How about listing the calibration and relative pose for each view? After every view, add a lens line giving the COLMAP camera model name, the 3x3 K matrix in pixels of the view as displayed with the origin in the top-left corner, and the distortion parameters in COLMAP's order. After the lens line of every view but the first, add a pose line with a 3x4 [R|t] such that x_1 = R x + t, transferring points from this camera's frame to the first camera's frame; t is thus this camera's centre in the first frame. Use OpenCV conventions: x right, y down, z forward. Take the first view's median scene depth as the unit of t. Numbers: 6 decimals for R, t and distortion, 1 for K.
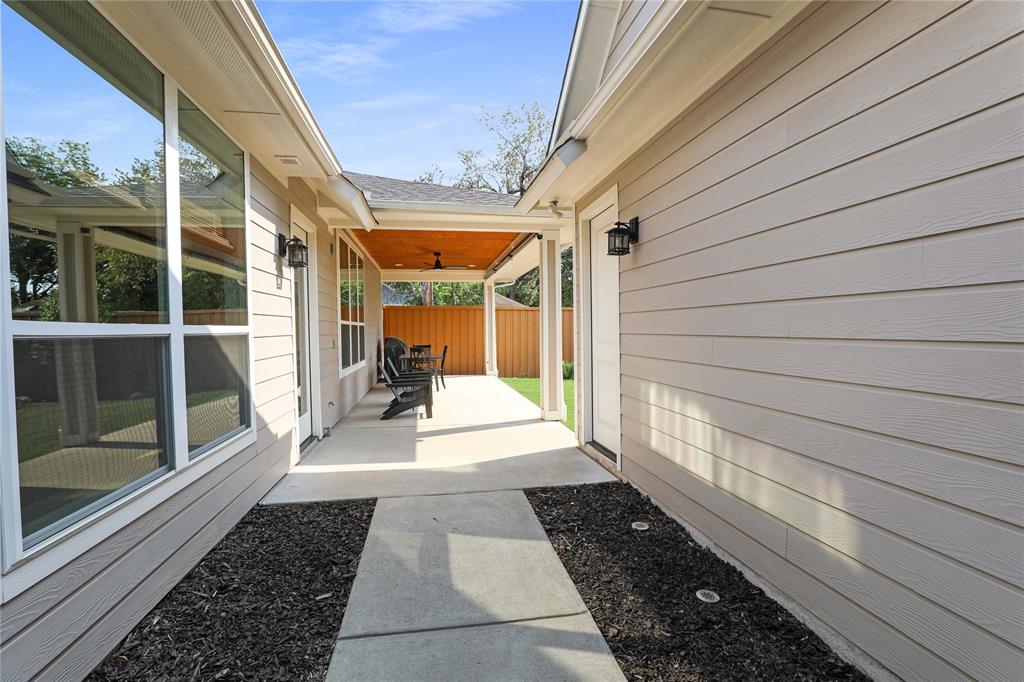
lens RADIAL K [[464.4, 0, 515.0], [0, 464.4, 342.9], [0, 0, 1]] dist [-0.000008, 0.000014]
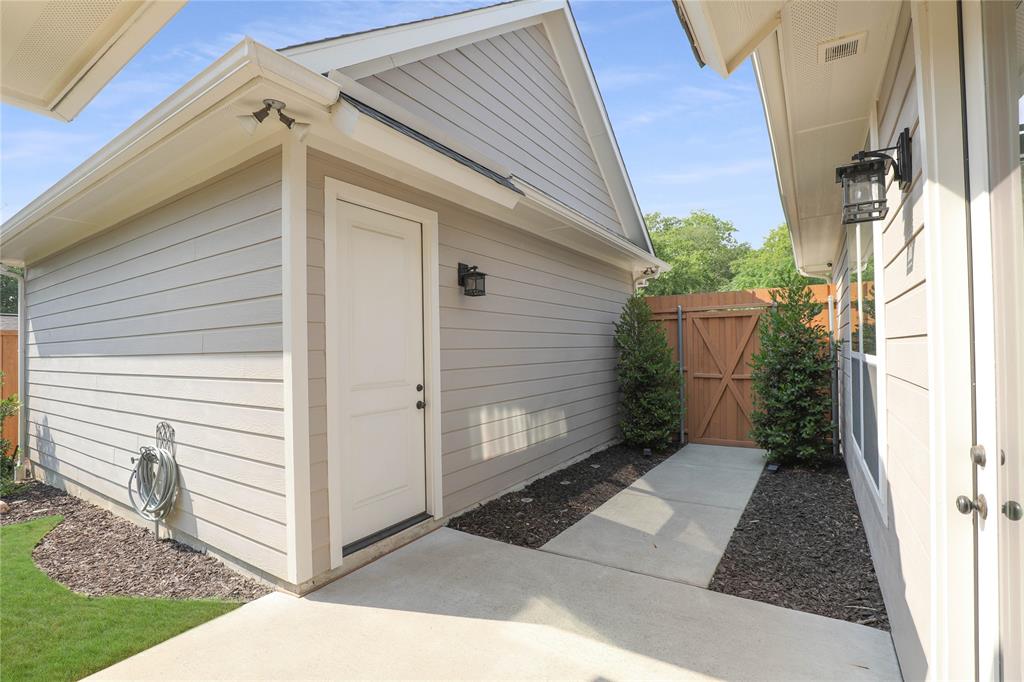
lens RADIAL K [[464.4, 0, 515.0], [0, 464.4, 342.9], [0, 0, 1]] dist [-0.000008, 0.000014]
pose [[-0.723489, 0.031944, 0.689597, -0.737064], [0.044757, 0.998998, 0.000680, -0.095774], [-0.688884, 0.031356, -0.724193, 2.137166]]
